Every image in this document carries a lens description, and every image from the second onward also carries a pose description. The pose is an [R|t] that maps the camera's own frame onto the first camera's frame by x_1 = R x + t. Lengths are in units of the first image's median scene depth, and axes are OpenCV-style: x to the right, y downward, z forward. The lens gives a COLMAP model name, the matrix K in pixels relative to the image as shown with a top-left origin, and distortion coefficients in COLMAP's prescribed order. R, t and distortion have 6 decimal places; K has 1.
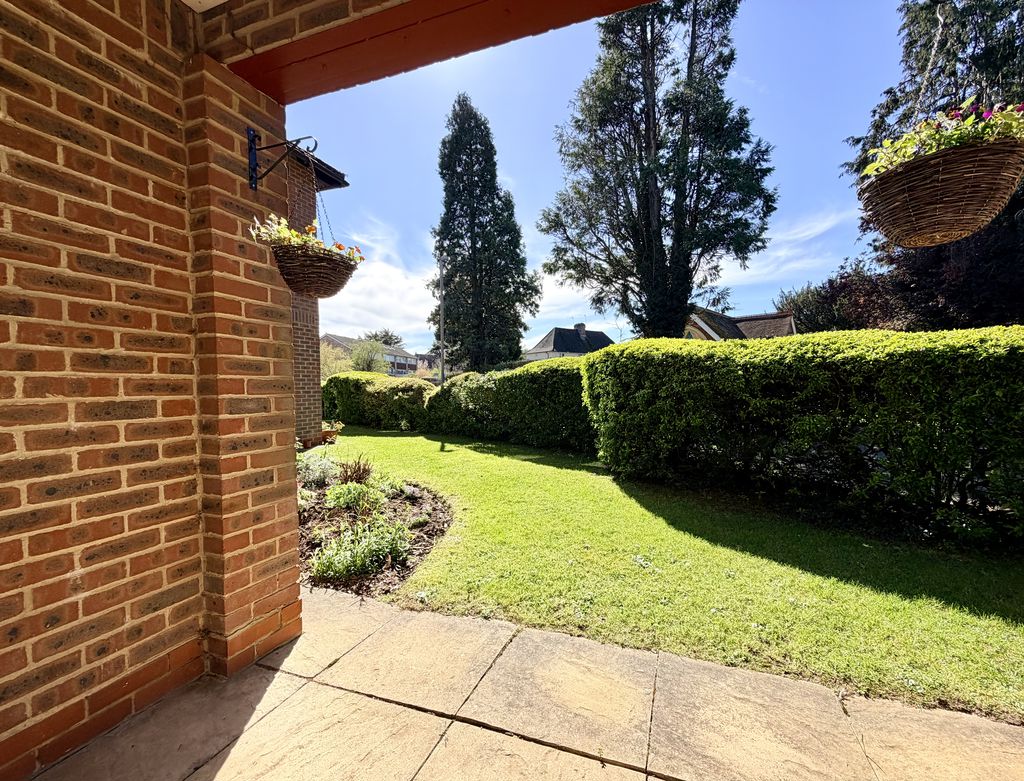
lens RADIAL K [[442.3, 0, 533.6], [0, 442.3, 392.7], [0, 0, 1]] dist [0.002331, -0.000028]
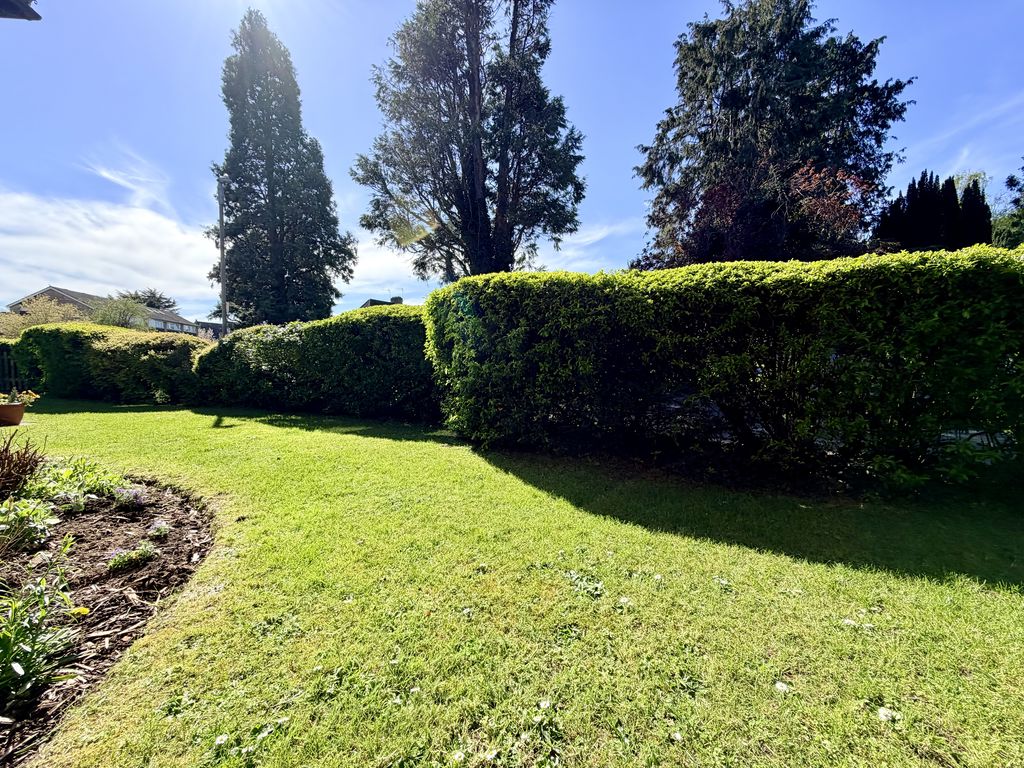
lens RADIAL K [[407.7, 0, 508.4], [0, 407.7, 385.2], [0, 0, 1]] dist [0.000371, -0.000528]
pose [[0.927954, -0.008253, 0.372603, -0.010018], [-0.002957, 0.999560, 0.029504, 0.024228], [-0.372683, -0.028481, 0.927522, 0.125418]]
